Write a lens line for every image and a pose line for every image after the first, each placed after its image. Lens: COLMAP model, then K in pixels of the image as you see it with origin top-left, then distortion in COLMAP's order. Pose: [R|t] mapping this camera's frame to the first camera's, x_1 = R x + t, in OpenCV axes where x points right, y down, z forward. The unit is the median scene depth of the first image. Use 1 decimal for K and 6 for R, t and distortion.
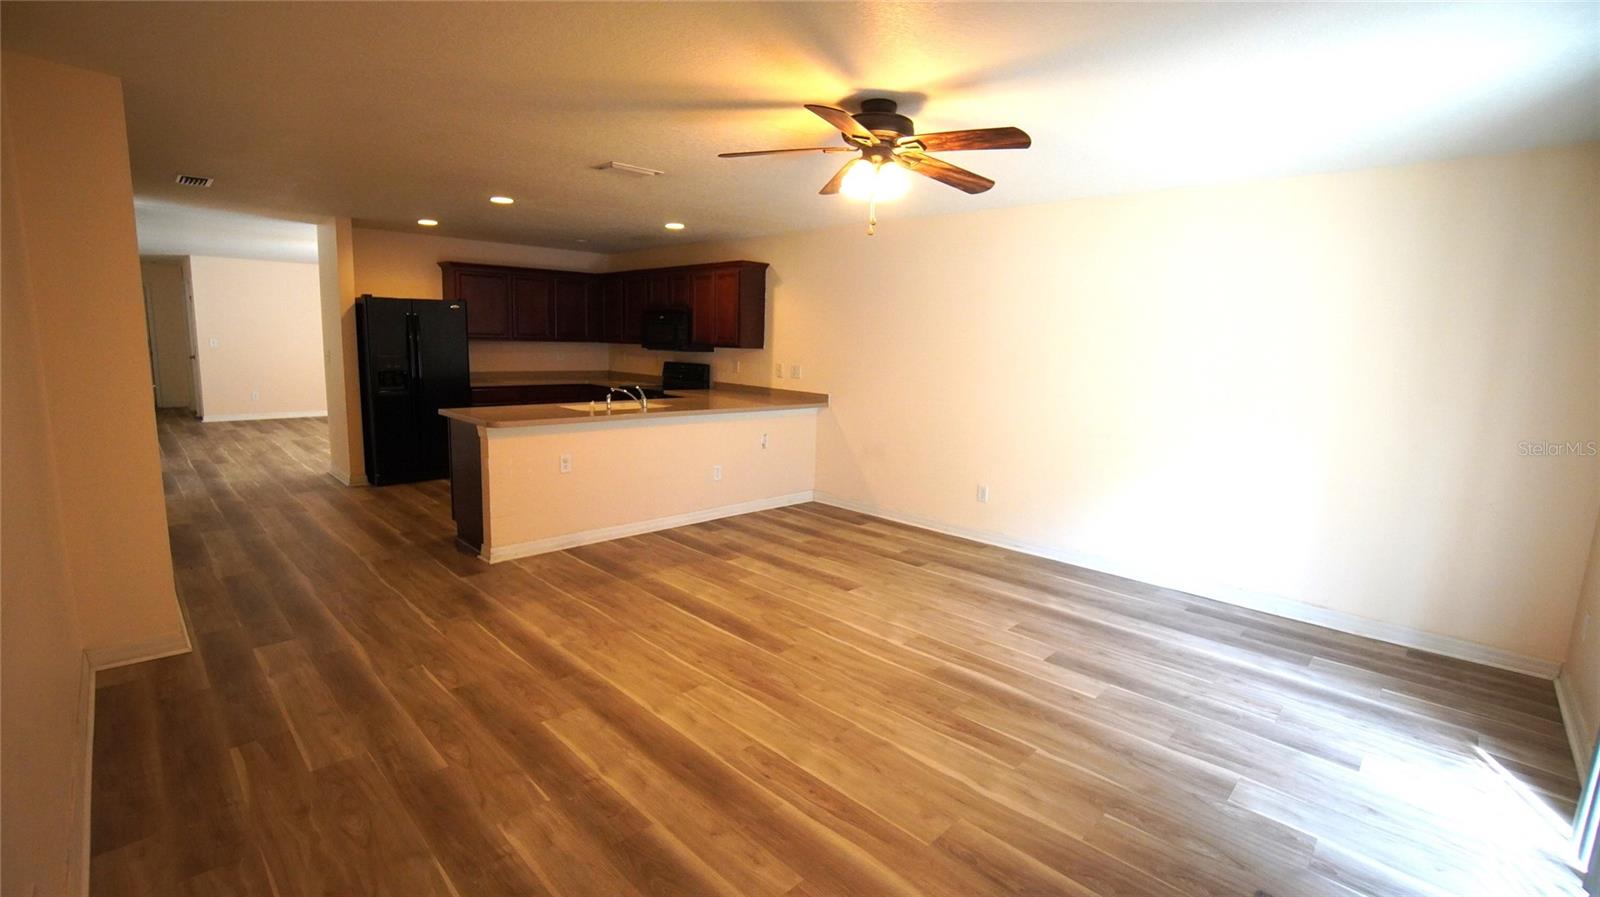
lens RADIAL K [[693.9, 0, 800.0], [0, 693.9, 448.5], [0, 0, 1]] dist [-0.055682, 0.016878]
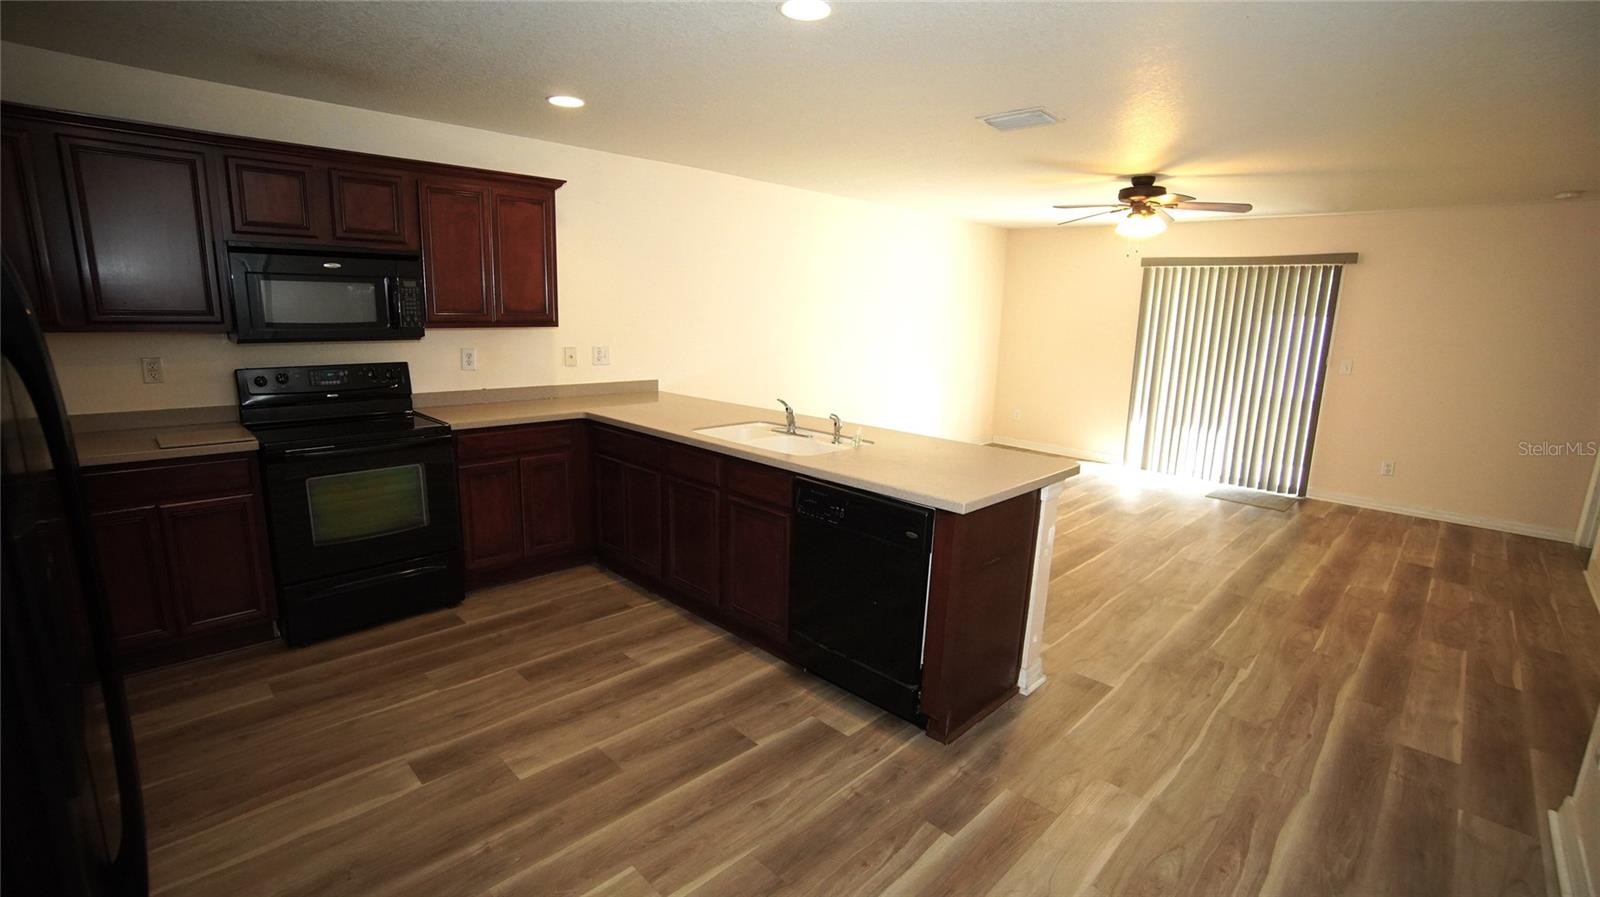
lens RADIAL K [[693.9, 0, 800.0], [0, 693.9, 448.5], [0, 0, 1]] dist [-0.055682, 0.016878]
pose [[0.019529, -0.225081, 0.974144, -1.623509], [0.134022, 0.966126, 0.220541, -0.343964], [-0.990786, 0.126250, 0.049033, 1.816543]]
